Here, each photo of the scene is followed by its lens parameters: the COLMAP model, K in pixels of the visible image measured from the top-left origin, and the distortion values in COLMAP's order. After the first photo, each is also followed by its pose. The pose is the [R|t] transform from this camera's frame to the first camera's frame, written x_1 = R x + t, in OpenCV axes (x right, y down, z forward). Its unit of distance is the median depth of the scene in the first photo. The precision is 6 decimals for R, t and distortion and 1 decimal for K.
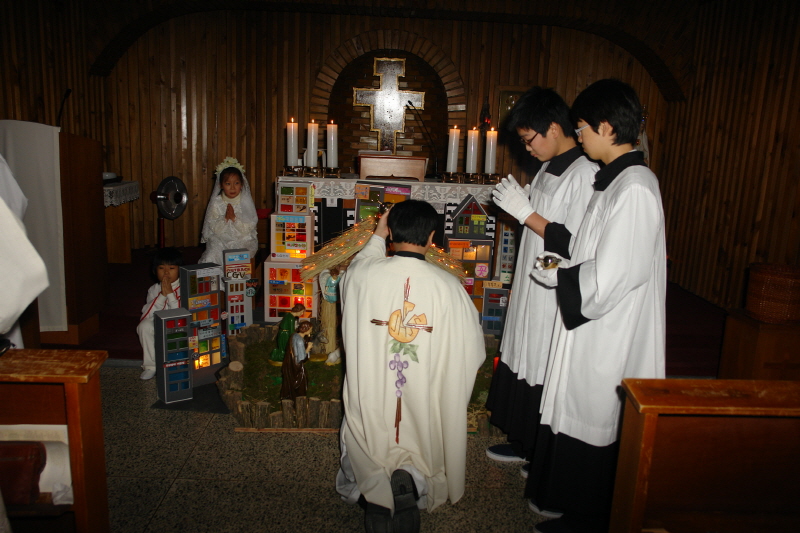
lens RADIAL K [[700.8, 0, 401.8], [0, 700.8, 277.0], [0, 0, 1]] dist [0.004605, 0.000579]
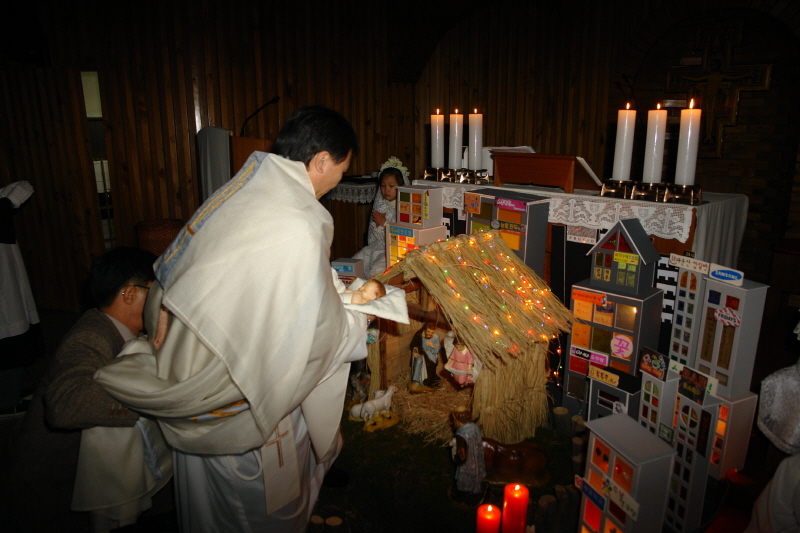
lens RADIAL K [[576.4, 0, 400.0], [0, 576.4, 266.5], [0, 0, 1]] dist [-0.002342, 0.002630]
pose [[0.665848, 0.137094, -0.733383, 0.342247], [-0.128912, 0.989329, 0.067899, -0.086368], [0.734866, 0.049332, 0.676416, 0.531564]]
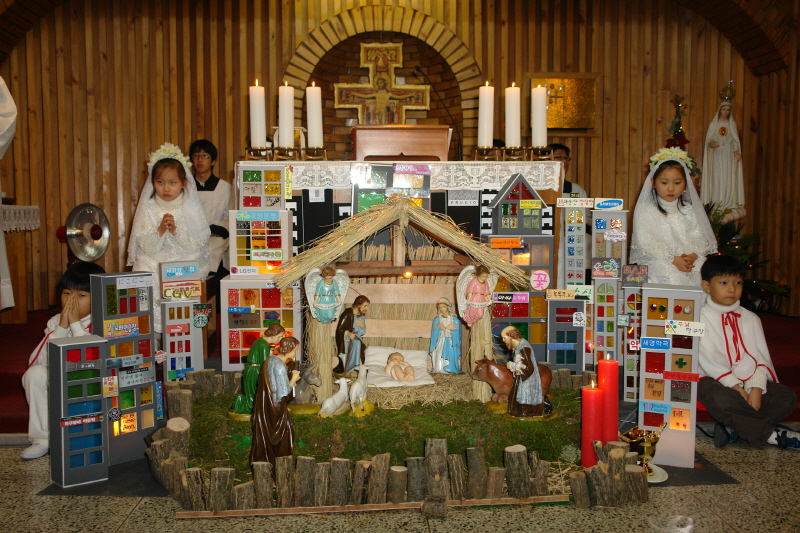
lens RADIAL K [[860.4, 0, 400.0], [0, 860.4, 266.5], [0, 0, 1]] dist [0.067613, 0.009215]
pose [[0.998791, -0.044821, 0.020197, -0.038948], [0.047418, 0.986754, -0.155141, 0.102218], [-0.012976, 0.155911, 0.987686, 0.171570]]
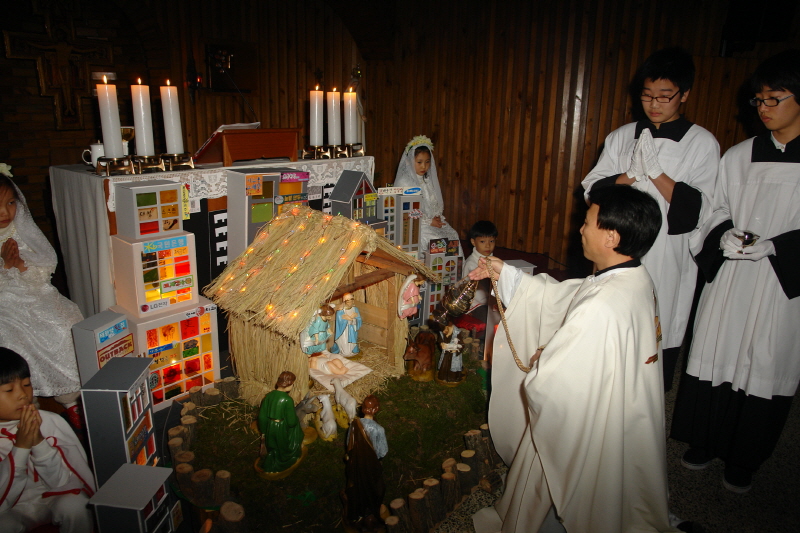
lens RADIAL K [[576.4, 0, 400.0], [0, 576.4, 266.5], [0, 0, 1]] dist [-0.002342, 0.002630]
pose [[0.677186, -0.230205, 0.698874, -0.372035], [0.163779, 0.973130, 0.161847, -0.110418], [-0.717353, 0.004861, 0.696693, 0.493080]]
